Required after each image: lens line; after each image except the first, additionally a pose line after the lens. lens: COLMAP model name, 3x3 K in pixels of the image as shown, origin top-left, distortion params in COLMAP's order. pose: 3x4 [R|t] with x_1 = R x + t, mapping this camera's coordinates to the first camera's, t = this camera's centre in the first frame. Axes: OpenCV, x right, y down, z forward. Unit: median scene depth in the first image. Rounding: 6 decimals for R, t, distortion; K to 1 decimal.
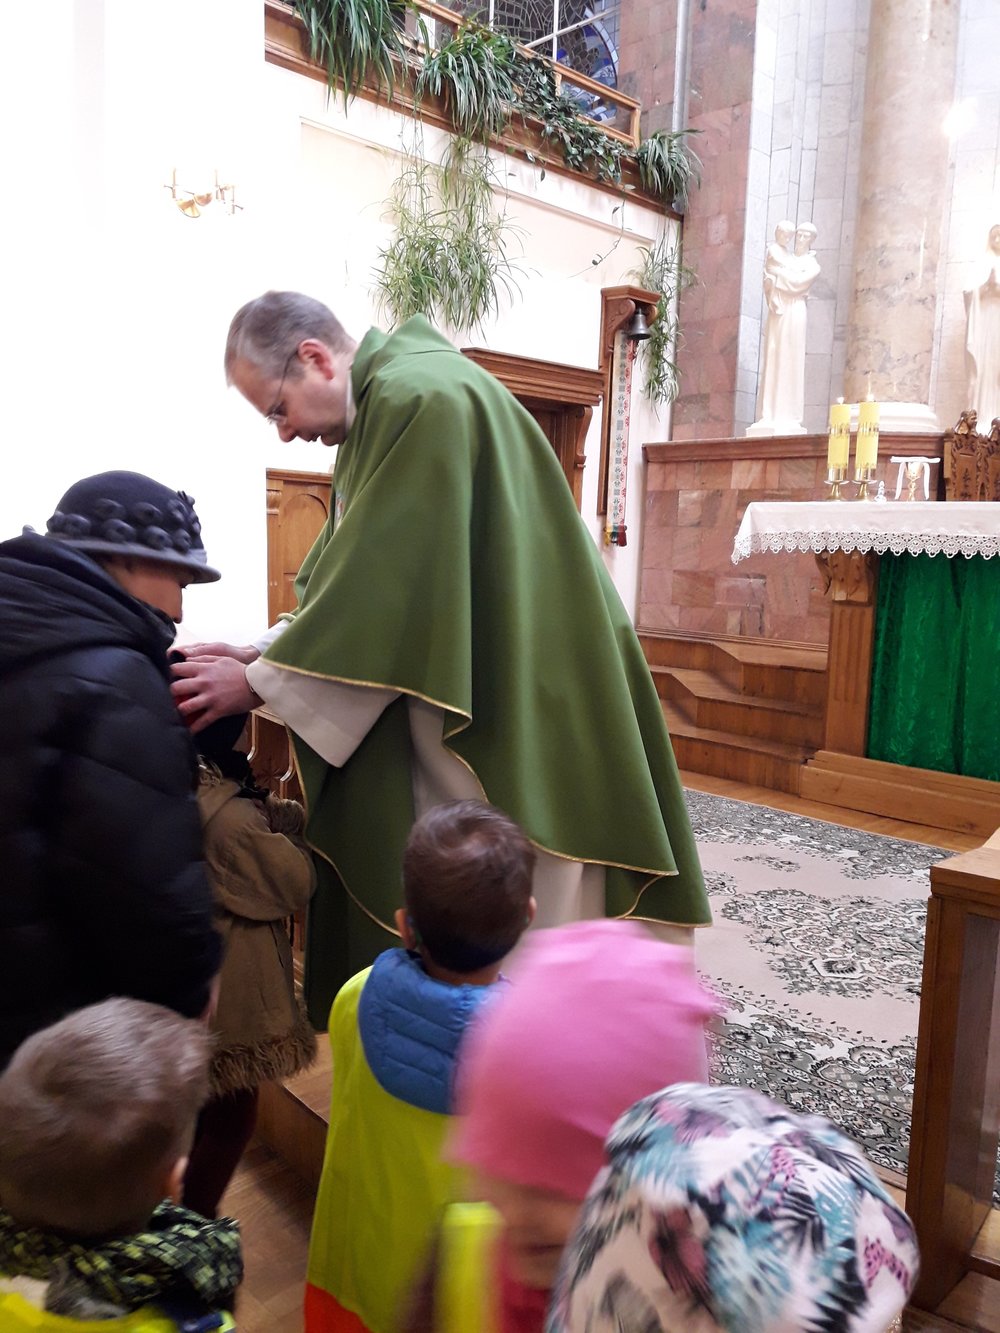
lens RADIAL K [[1083.4, 0, 500.8], [0, 1083.4, 691.4], [0, 0, 1]] dist [-0.004874, -0.015468]
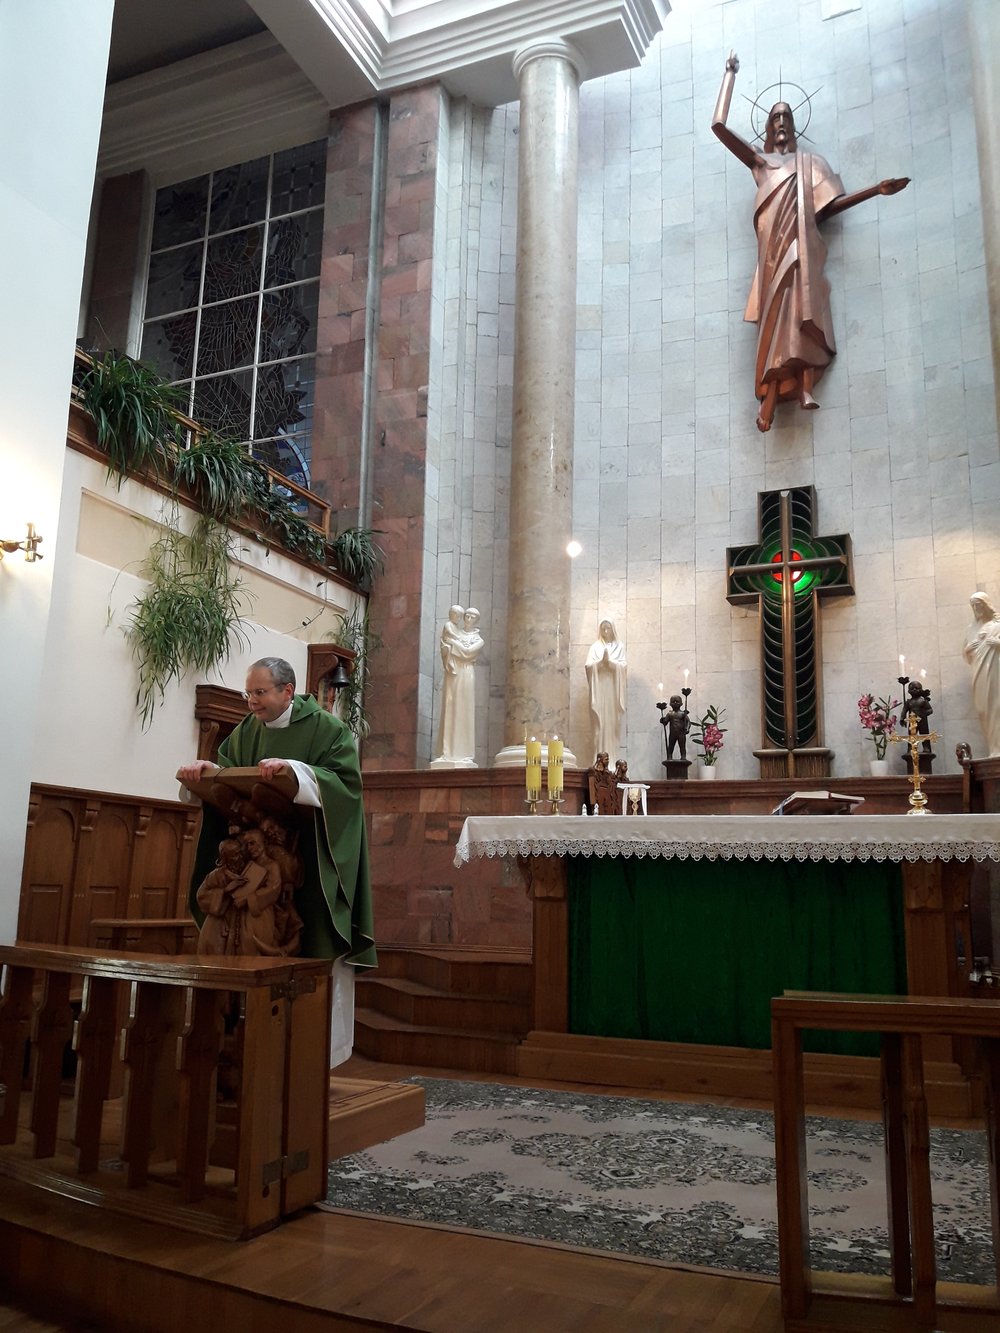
lens RADIAL K [[1090.7, 0, 500.0], [0, 1090.7, 666.5], [0, 0, 1]] dist [0.172638, -0.351966]
pose [[0.927346, 0.065252, 0.368472, -0.160546], [0.060735, 0.945378, -0.320270, 0.050936], [-0.369243, 0.319380, 0.872729, -0.124797]]
